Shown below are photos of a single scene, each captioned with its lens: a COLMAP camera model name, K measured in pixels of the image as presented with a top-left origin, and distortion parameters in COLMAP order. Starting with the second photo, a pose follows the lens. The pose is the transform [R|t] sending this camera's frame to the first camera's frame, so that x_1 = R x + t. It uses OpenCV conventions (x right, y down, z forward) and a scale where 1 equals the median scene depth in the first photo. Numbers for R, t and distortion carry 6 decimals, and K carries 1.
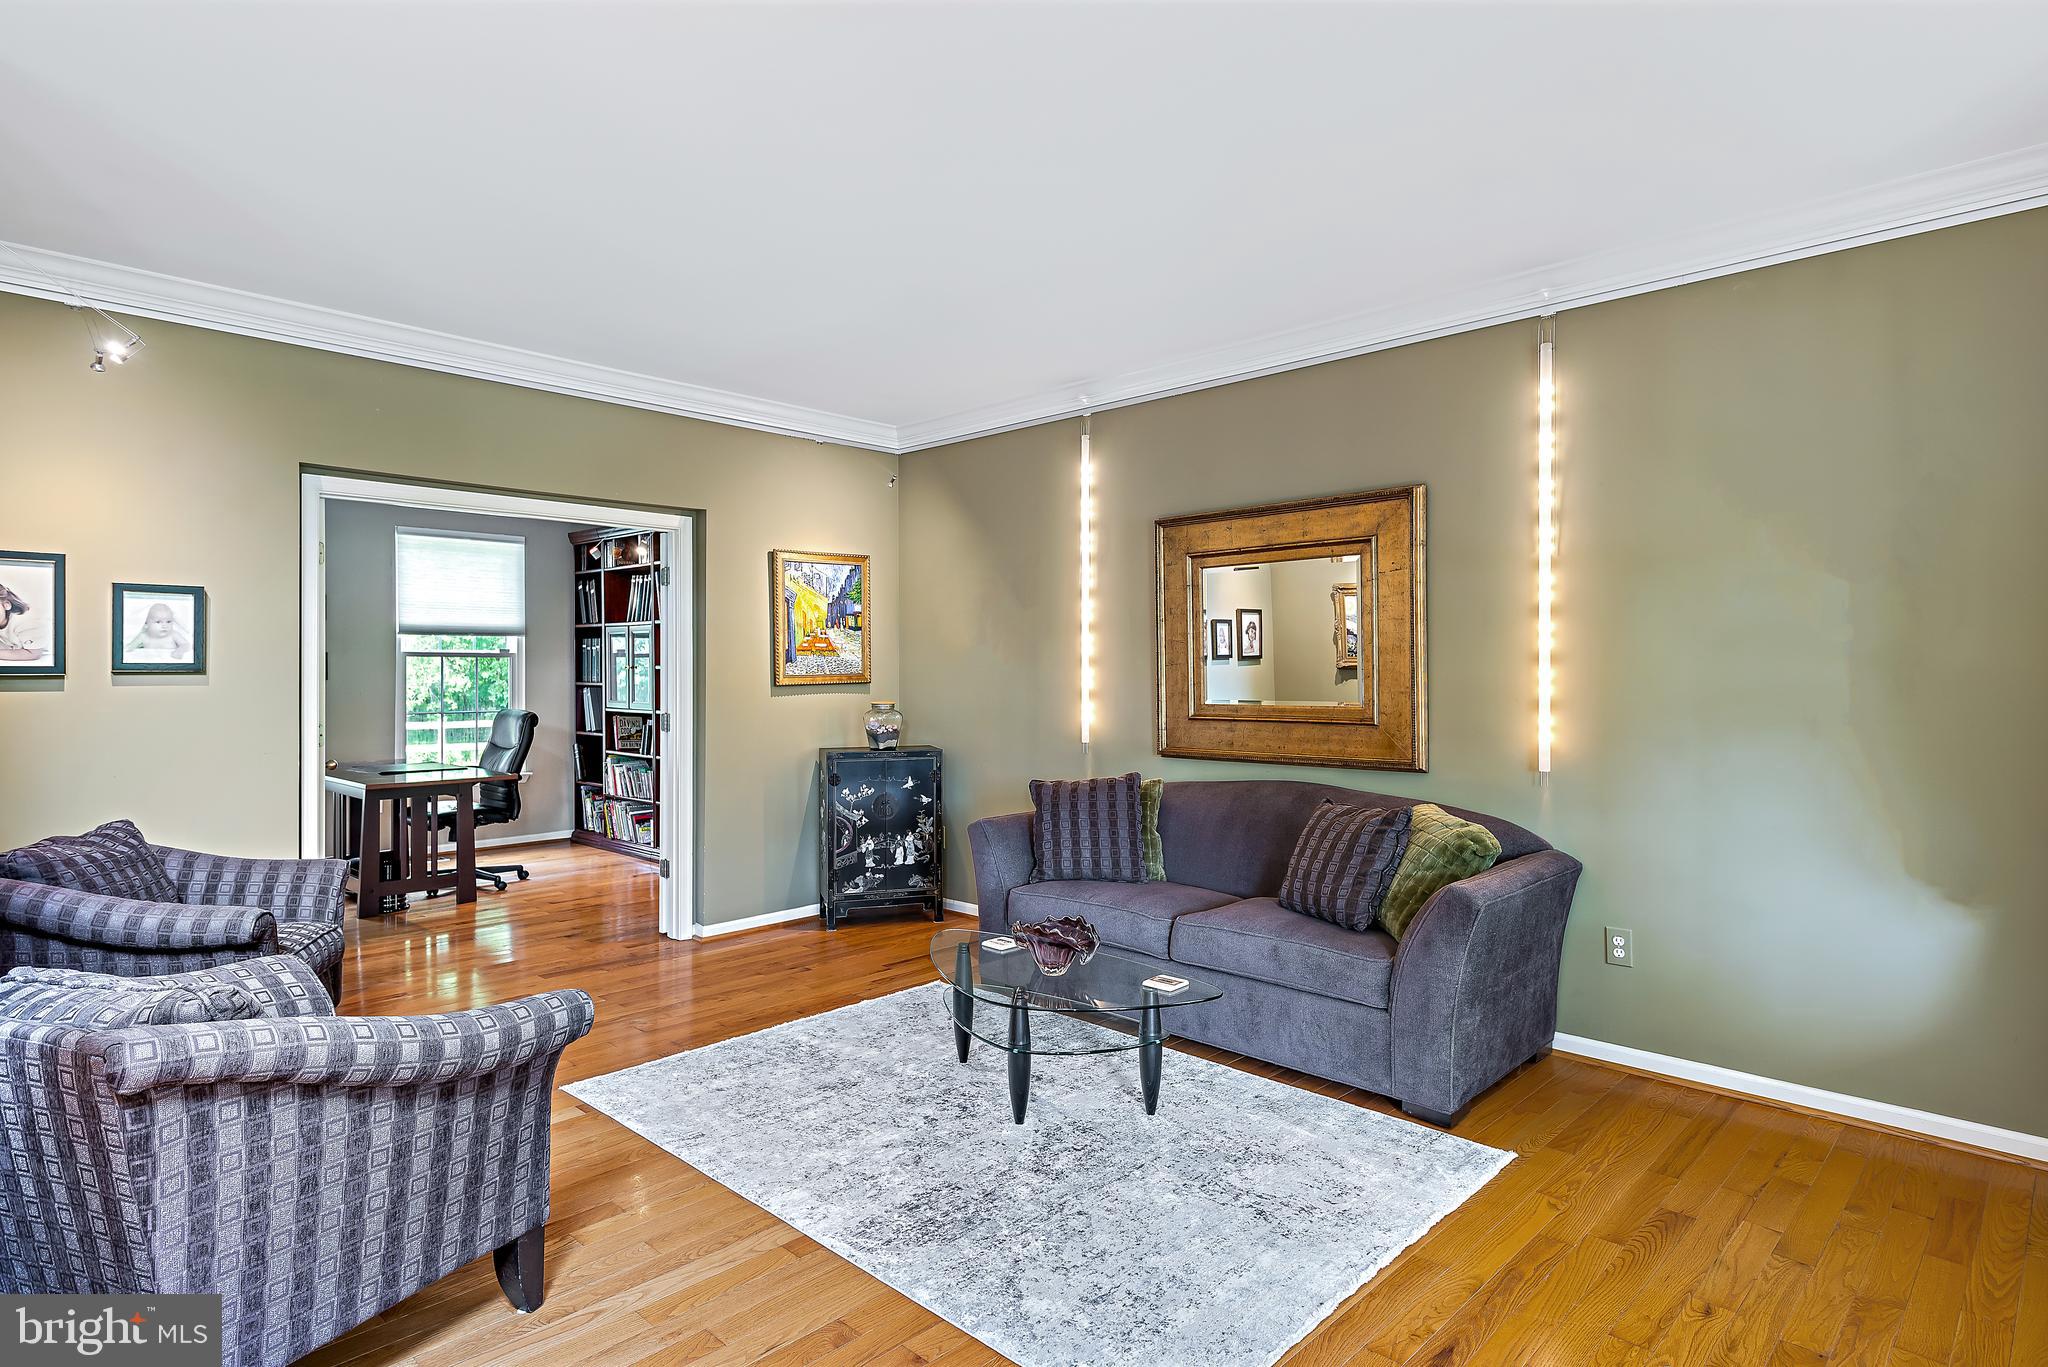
lens RADIAL K [[1119.3, 0, 1027.8], [0, 1119.3, 667.9], [0, 0, 1]] dist [0.058273, -0.008236]
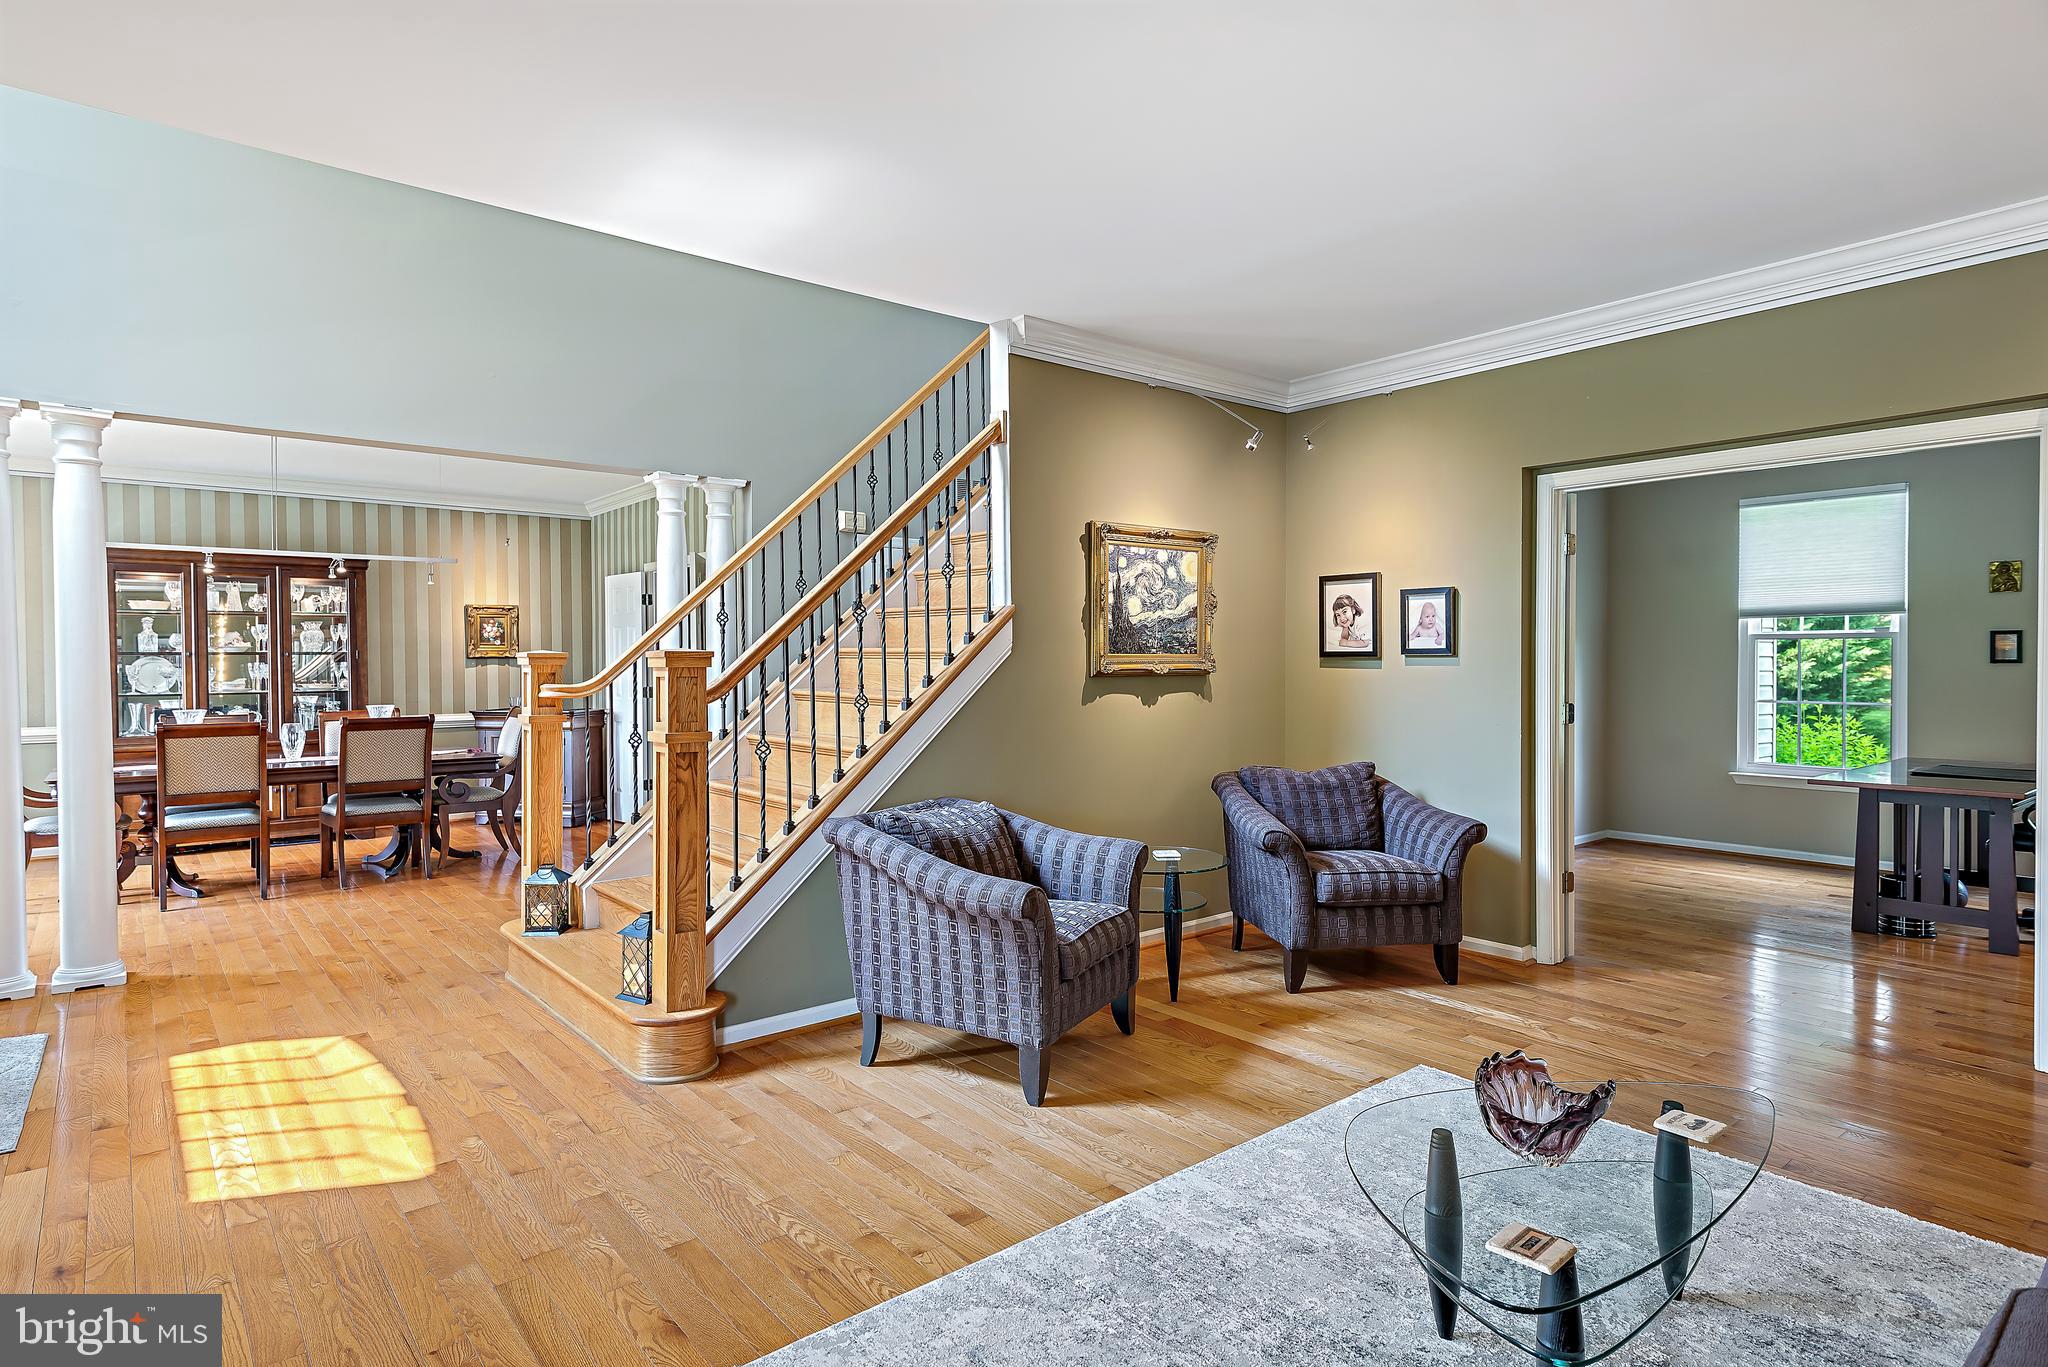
lens RADIAL K [[1119.3, 0, 1019.8], [0, 1119.3, 668.3], [0, 0, 1]] dist [0.058273, -0.008236]
pose [[-0.119698, 0.024581, -0.992506, 0.606142], [0.000889, 0.999696, 0.024652, -0.014130], [0.992810, 0.002069, -0.119683, 0.723549]]
